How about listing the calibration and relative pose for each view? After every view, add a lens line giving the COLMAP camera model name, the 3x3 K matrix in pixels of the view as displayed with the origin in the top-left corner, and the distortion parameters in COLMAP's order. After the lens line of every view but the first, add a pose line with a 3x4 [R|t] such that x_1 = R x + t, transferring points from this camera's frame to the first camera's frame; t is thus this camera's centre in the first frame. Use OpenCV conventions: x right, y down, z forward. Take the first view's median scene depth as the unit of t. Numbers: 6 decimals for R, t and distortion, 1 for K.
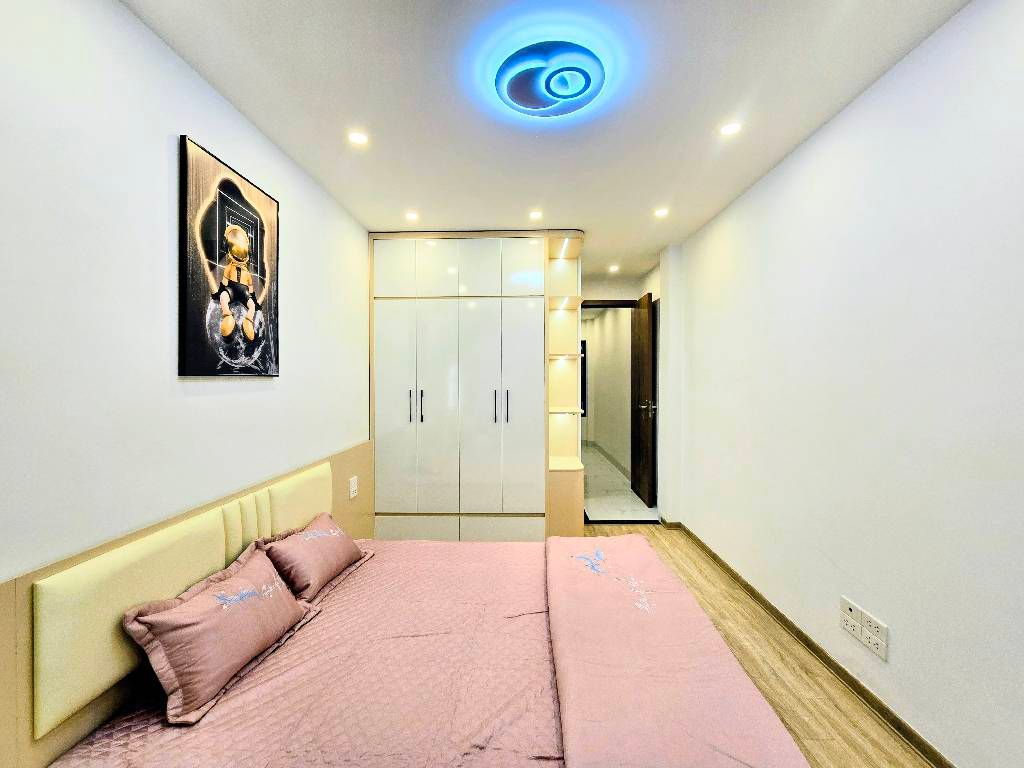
lens RADIAL K [[429.7, 0, 502.2], [0, 429.7, 381.7], [0, 0, 1]] dist [-0.002352, 0.002842]
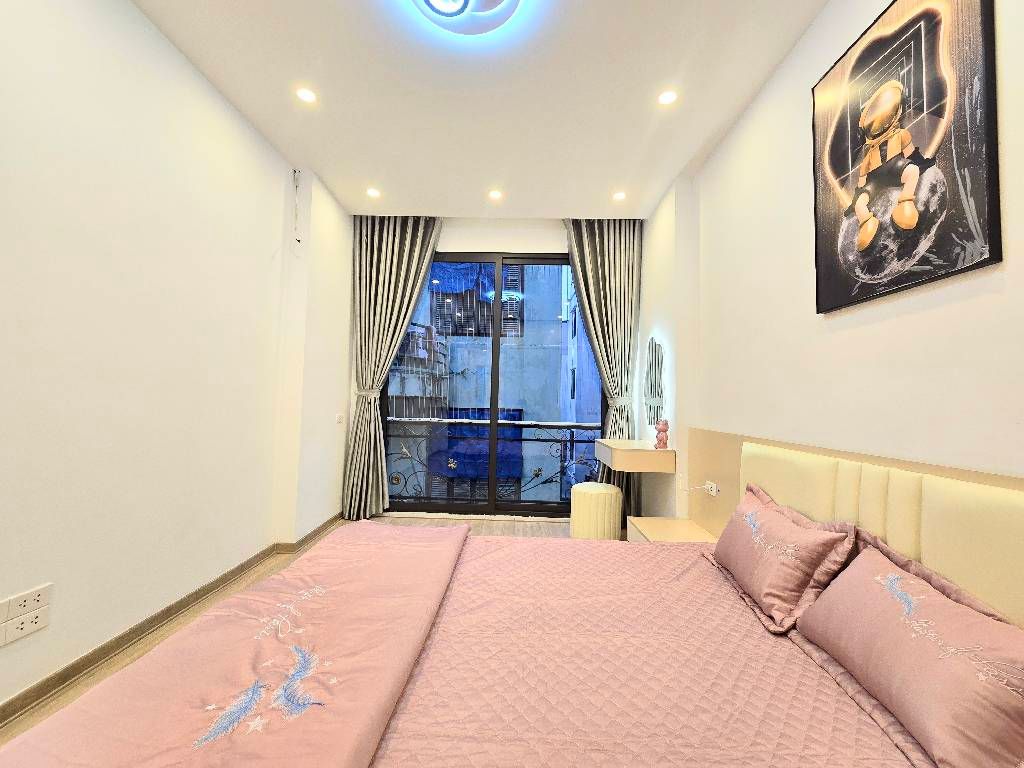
lens RADIAL K [[429.7, 0, 507.0], [0, 429.7, 378.5], [0, 0, 1]] dist [-0.002352, 0.002842]
pose [[-0.999153, -0.018932, -0.036538, 0.025555], [-0.016875, 0.998299, -0.055798, 0.170934], [0.037532, -0.055135, -0.997773, 1.634237]]
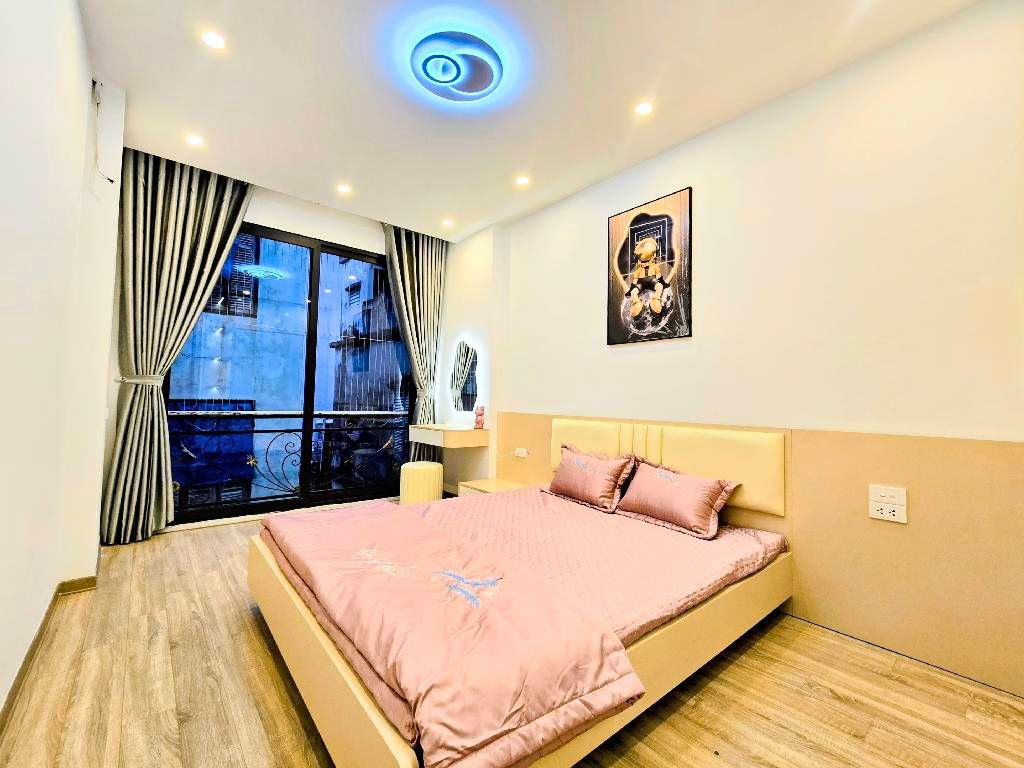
lens RADIAL K [[429.7, 0, 522.0], [0, 429.7, 381.6], [0, 0, 1]] dist [-0.002352, 0.002842]
pose [[-0.716320, -0.034524, -0.696917, 0.668226], [-0.014297, 0.999292, -0.034807, 0.175144], [0.697625, -0.014969, -0.716306, 1.706151]]
